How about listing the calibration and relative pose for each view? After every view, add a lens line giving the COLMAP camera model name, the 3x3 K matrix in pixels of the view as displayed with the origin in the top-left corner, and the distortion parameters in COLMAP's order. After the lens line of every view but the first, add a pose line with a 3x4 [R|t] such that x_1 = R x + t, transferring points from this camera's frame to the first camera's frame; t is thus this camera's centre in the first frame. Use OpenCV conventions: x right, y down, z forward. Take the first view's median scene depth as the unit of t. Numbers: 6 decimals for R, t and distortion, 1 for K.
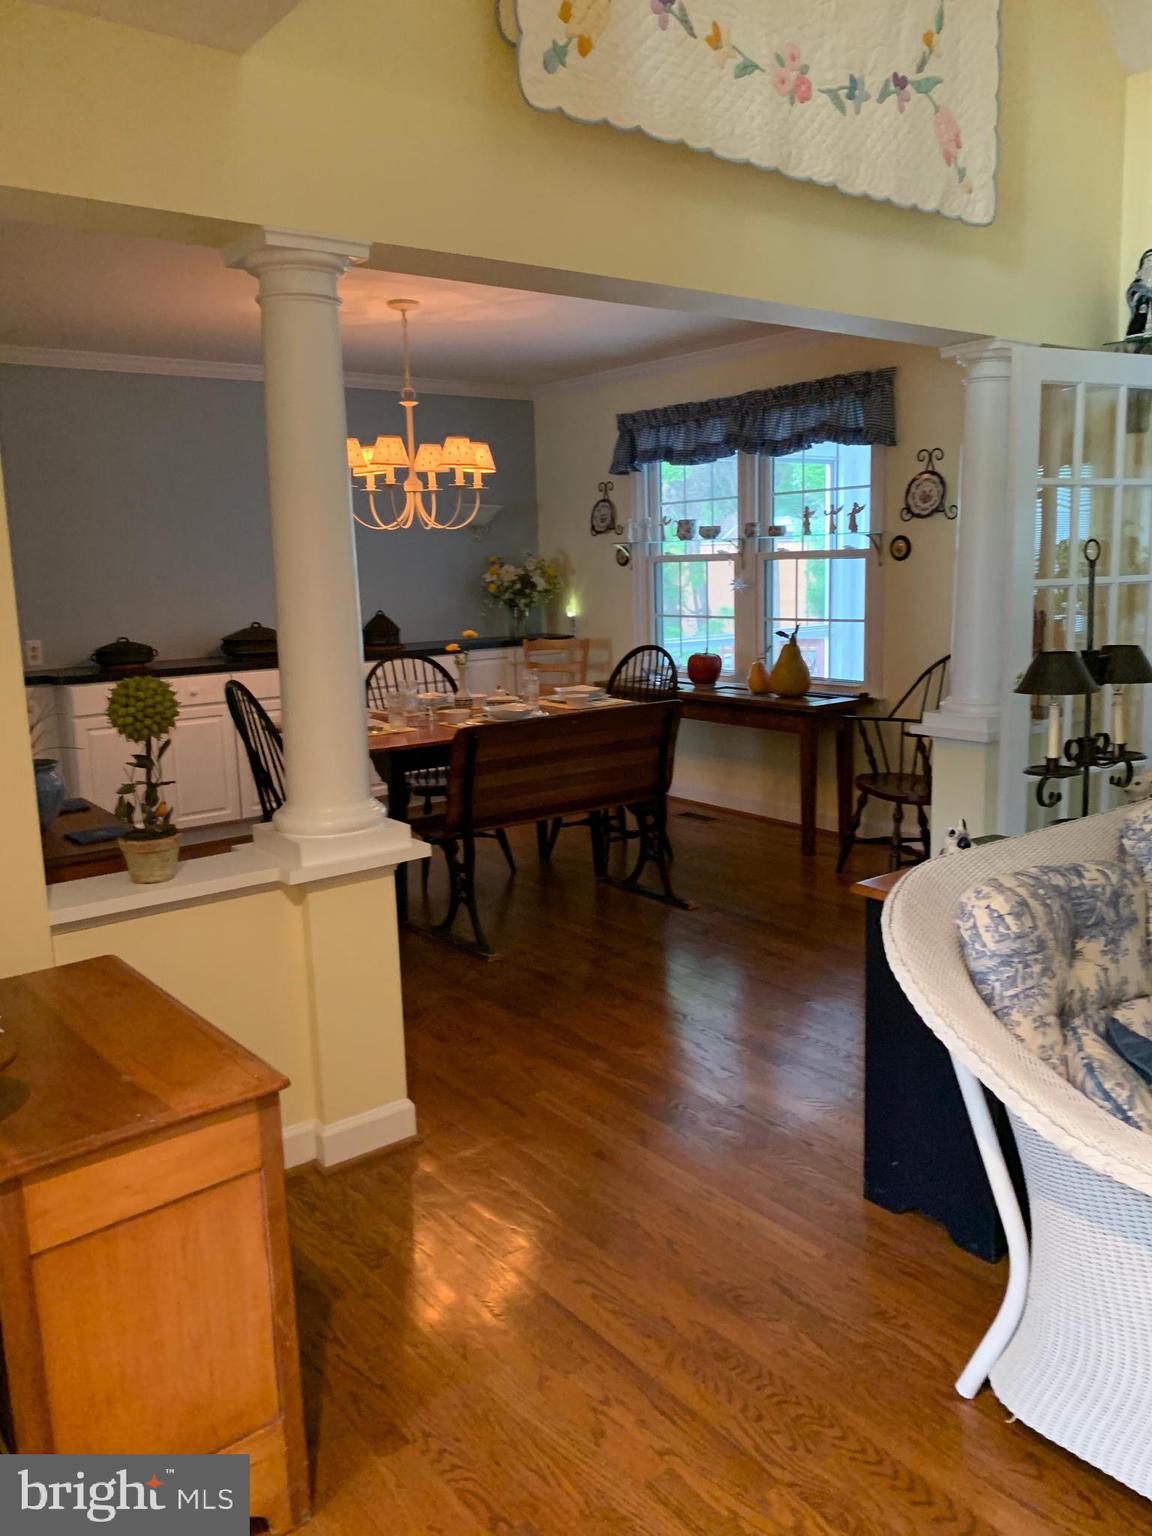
lens RADIAL K [[1183.9, 0, 588.7], [0, 1183.9, 758.4], [0, 0, 1]] dist [0.037661, -0.063127]
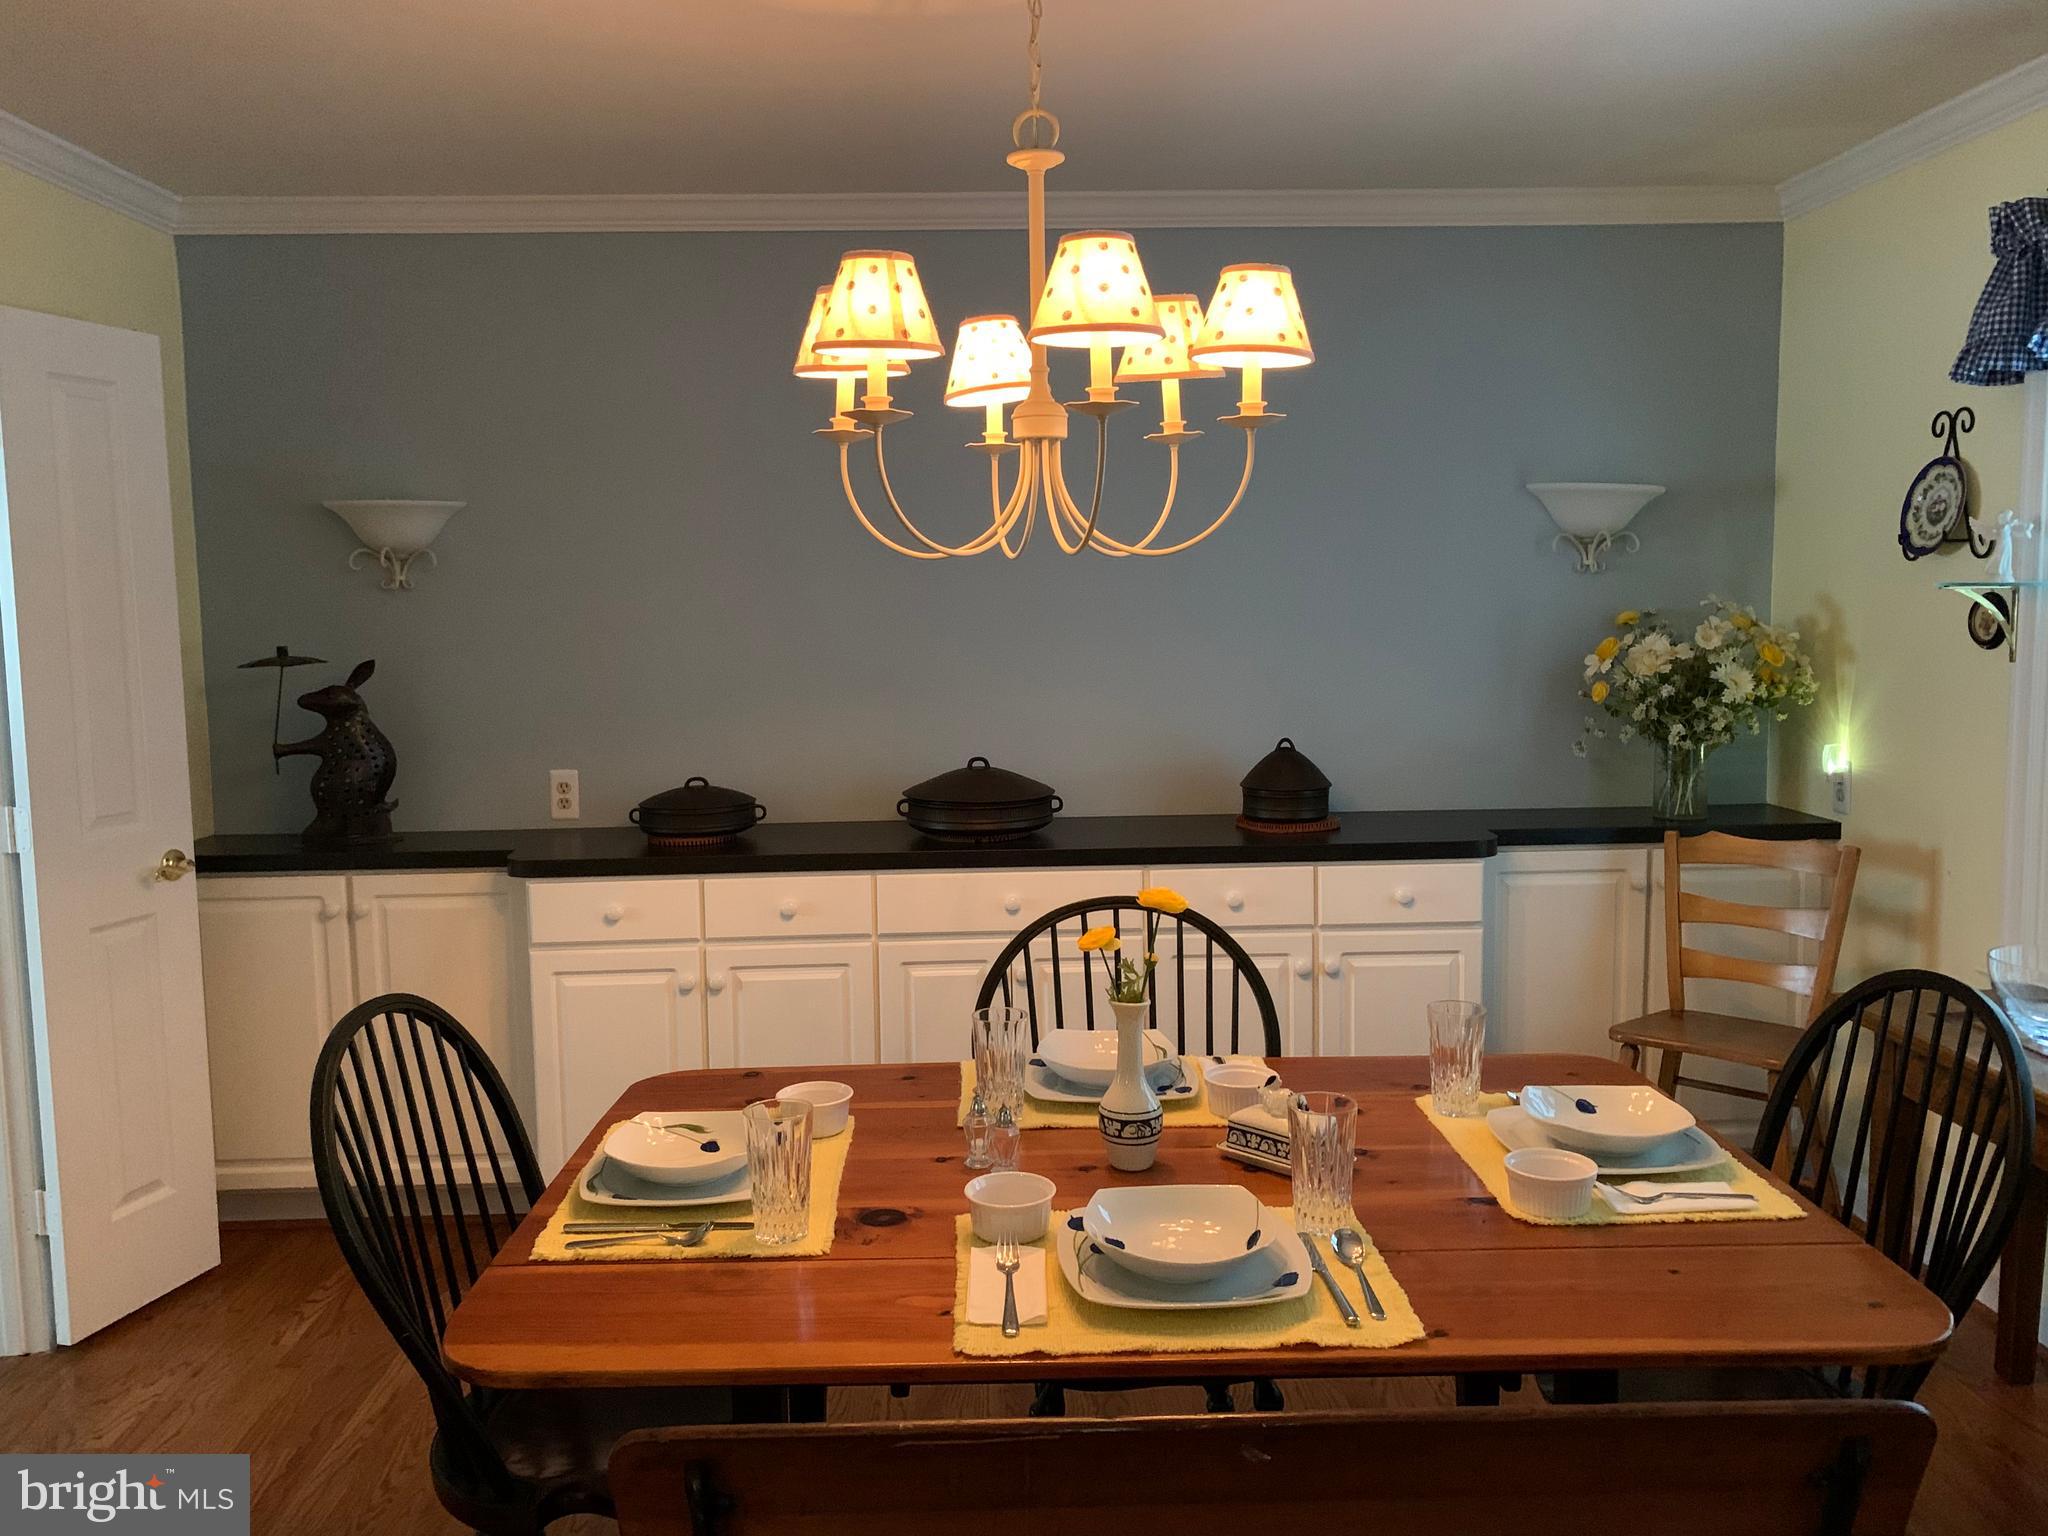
lens RADIAL K [[1578.6, 0, 1009.3], [0, 1578.6, 756.8], [0, 0, 1]] dist [0.037661, -0.063127]
pose [[0.809955, 0.072761, -0.581961, 0.091041], [-0.103424, 0.994444, -0.019609, -0.123062], [0.577301, 0.076071, 0.812980, 0.617861]]
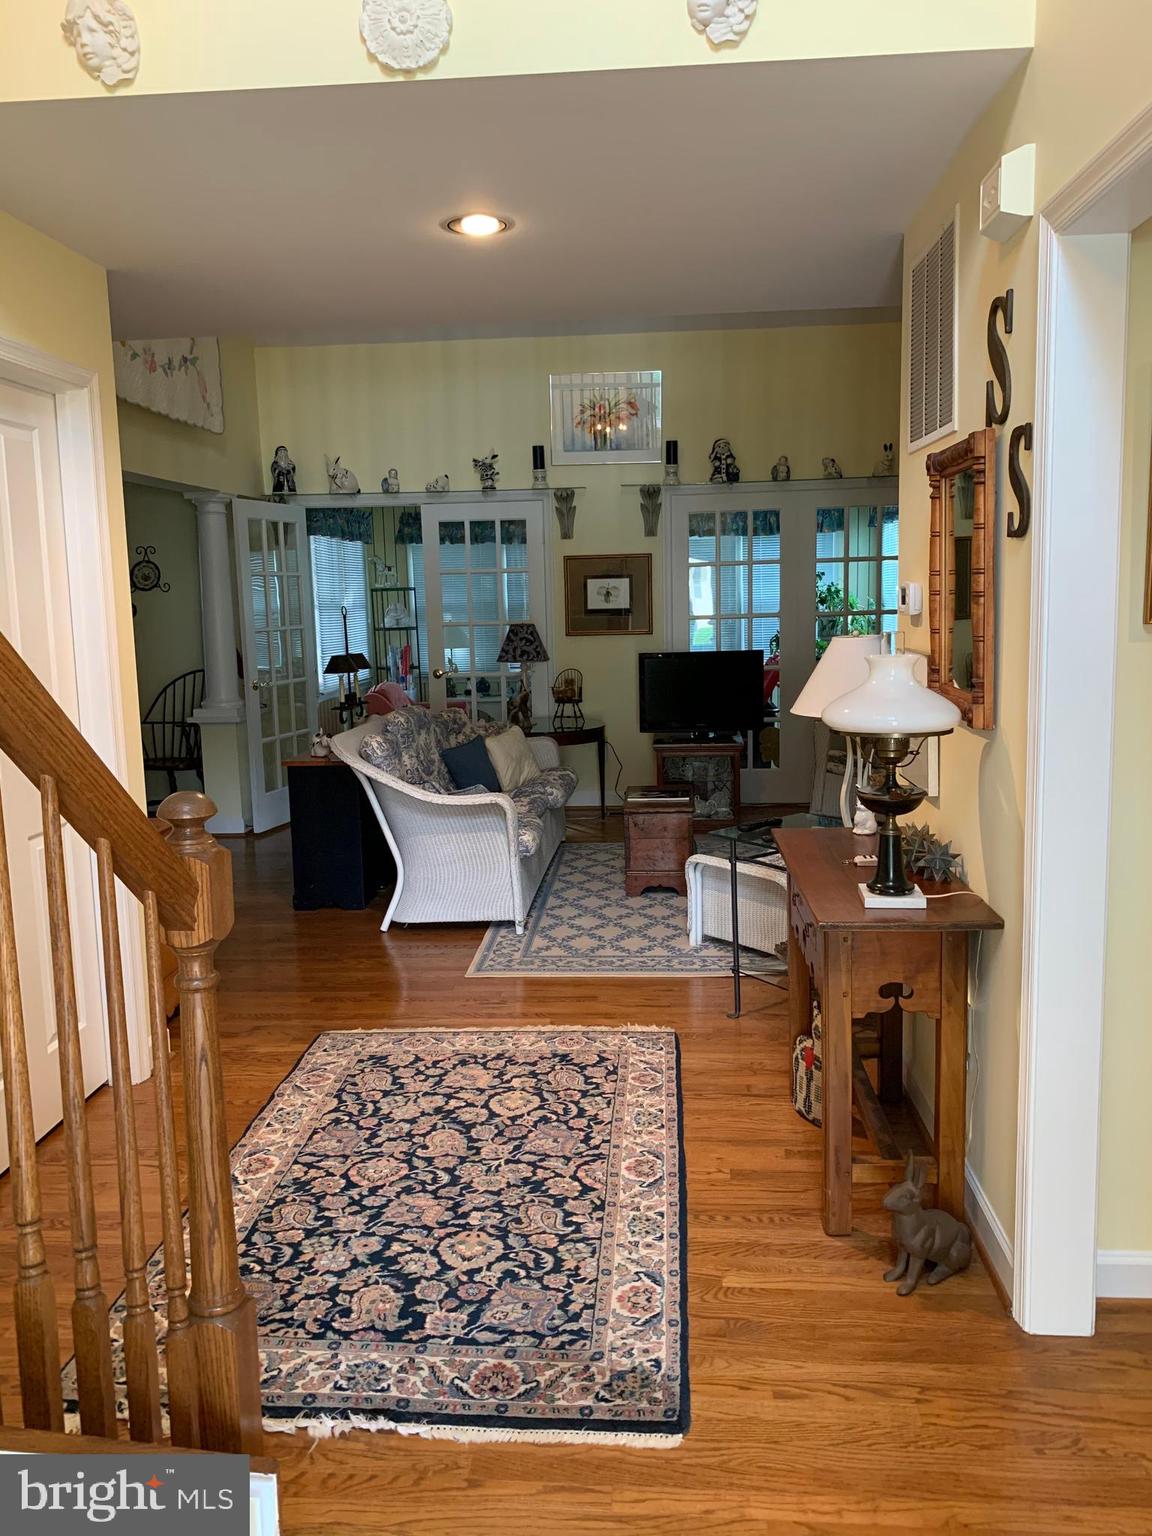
lens RADIAL K [[1183.9, 0, 588.7], [0, 1183.9, 758.4], [0, 0, 1]] dist [0.037661, -0.063127]
pose [[0.669931, -0.092826, 0.736597, -0.481183], [0.131837, 0.991259, 0.005014, 0.077815], [-0.730624, 0.093751, 0.676313, -0.424929]]
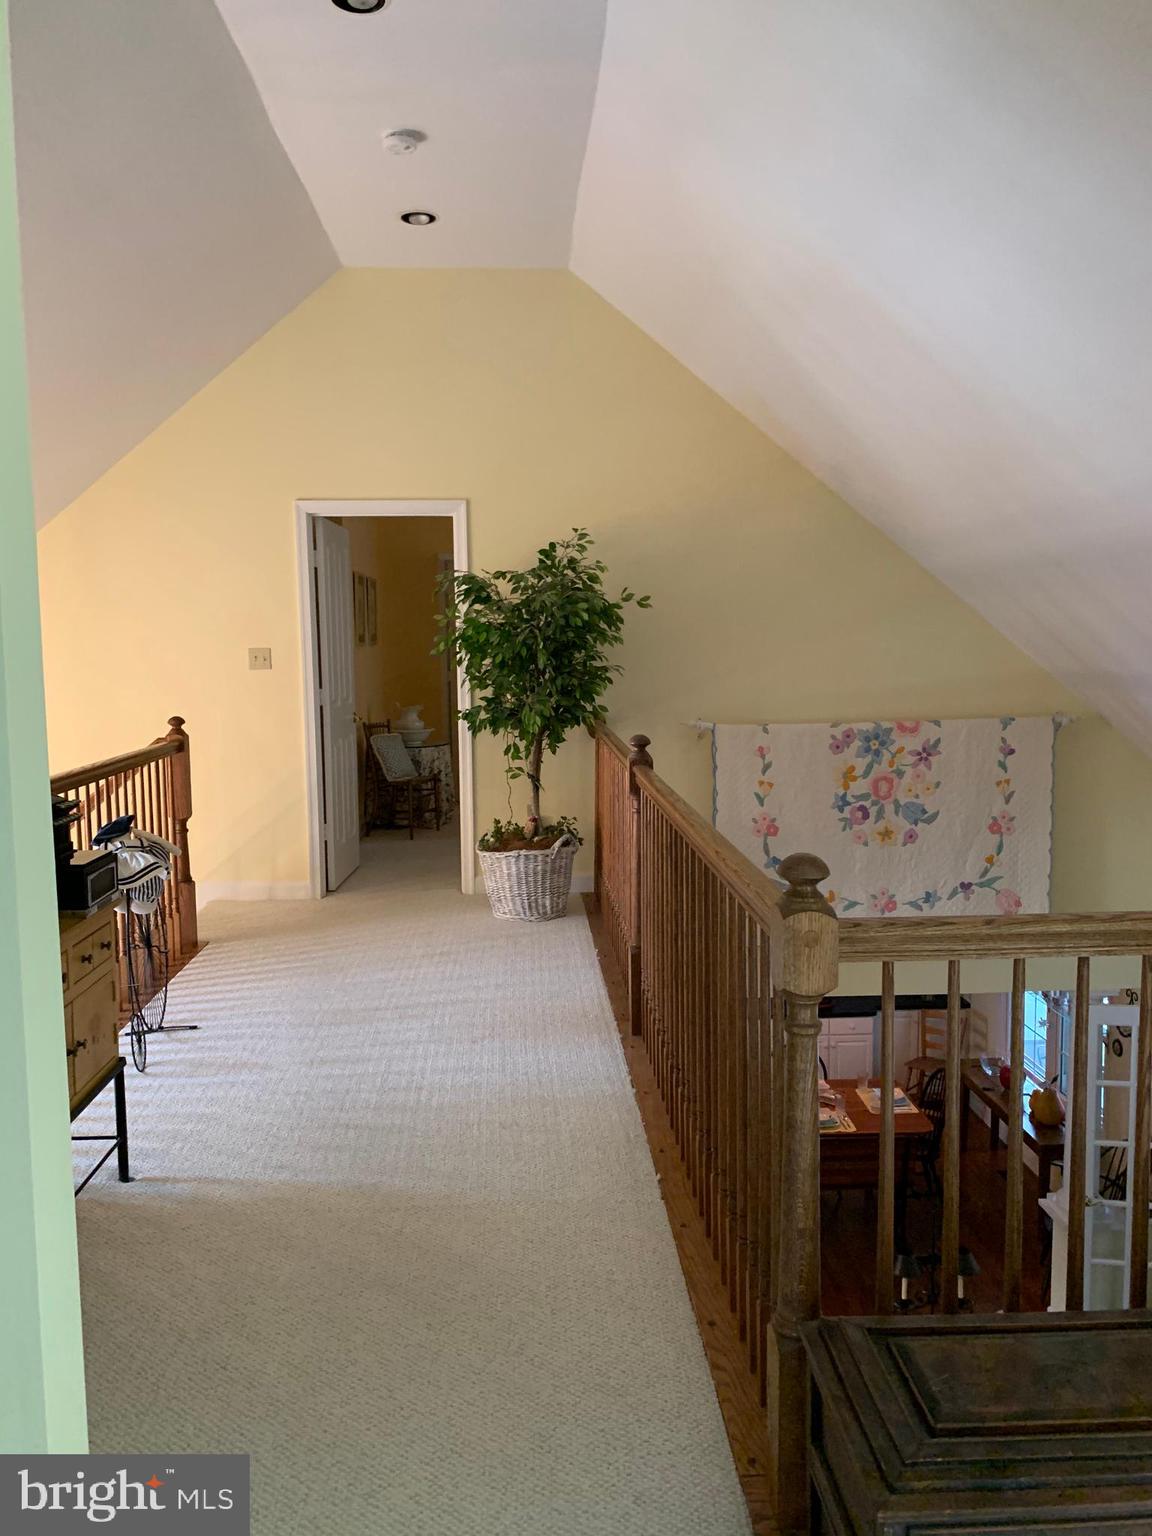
lens RADIAL K [[1183.9, 0, 588.7], [0, 1183.9, 758.4], [0, 0, 1]] dist [0.037661, -0.063127]
pose [[0.826273, 0.075845, -0.558140, 0.520857], [-0.108818, 0.993720, -0.026060, -0.426548], [0.552658, 0.082268, 0.829338, -0.583430]]
